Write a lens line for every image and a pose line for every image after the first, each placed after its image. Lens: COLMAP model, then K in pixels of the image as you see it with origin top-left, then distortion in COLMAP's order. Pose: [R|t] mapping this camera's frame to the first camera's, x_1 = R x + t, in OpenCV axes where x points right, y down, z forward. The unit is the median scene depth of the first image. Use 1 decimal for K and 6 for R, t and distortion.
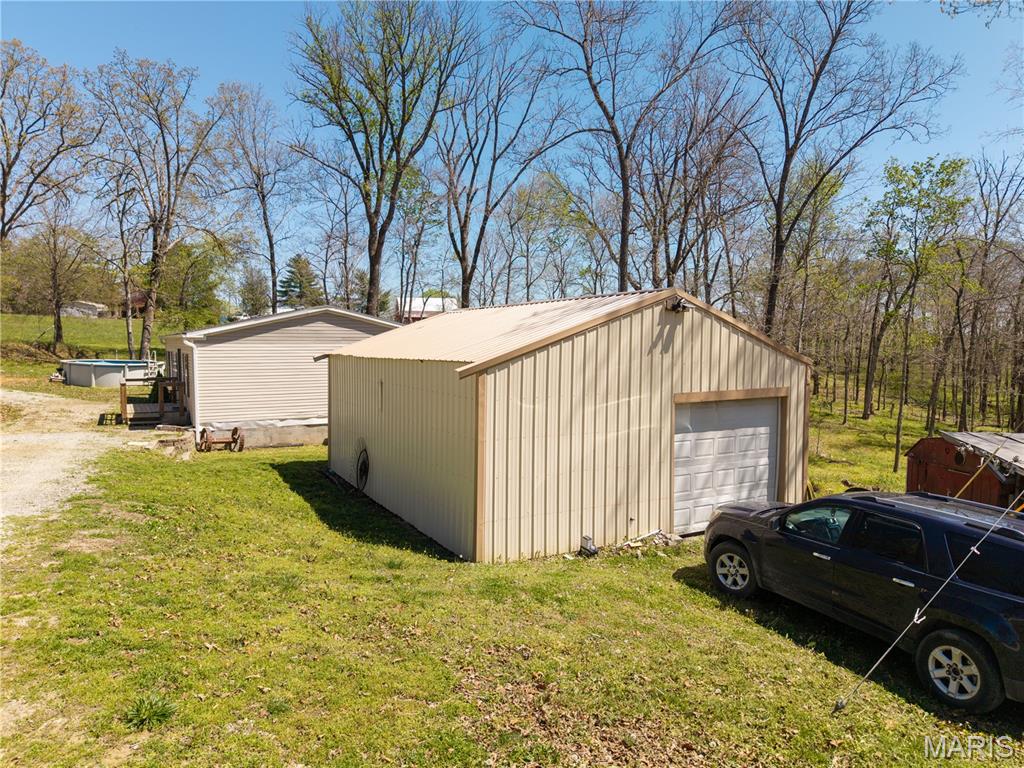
lens RADIAL K [[683.5, 0, 516.9], [0, 683.5, 384.6], [0, 0, 1]] dist [0.017654, -0.016585]
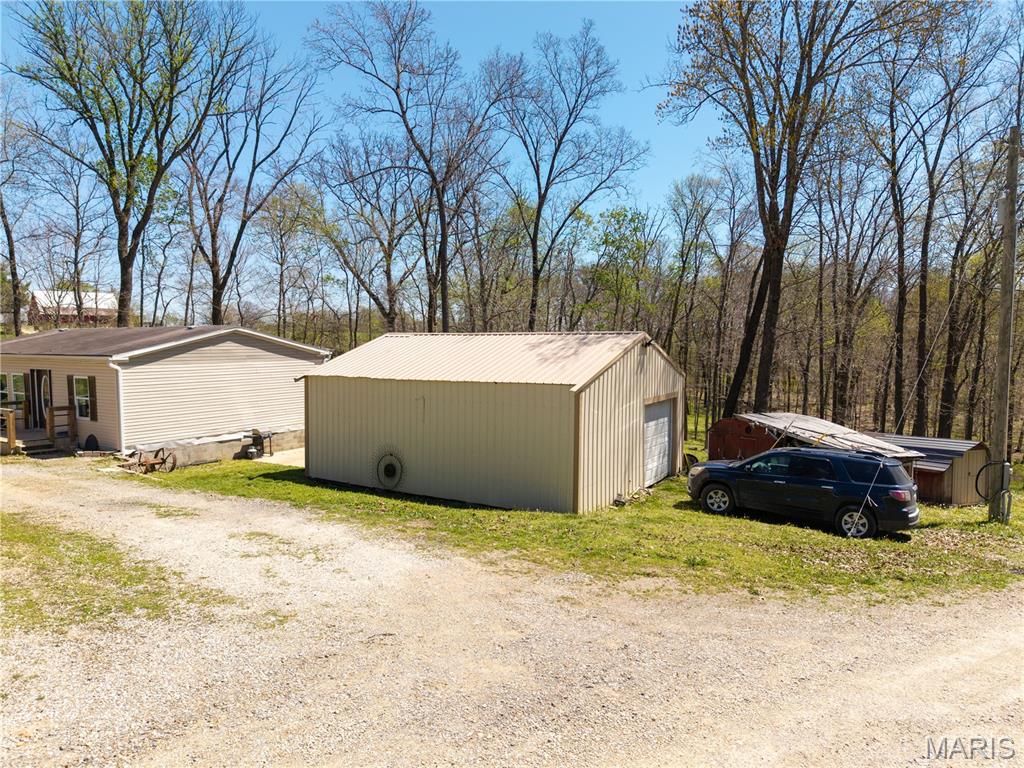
lens RADIAL K [[683.5, 0, 509.5], [0, 683.5, 387.1], [0, 0, 1]] dist [0.017654, -0.016585]
pose [[0.881771, -0.034949, 0.470380, -0.430473], [0.031638, 0.999388, 0.014945, -0.026084], [-0.470615, 0.001703, 0.882337, -0.128987]]
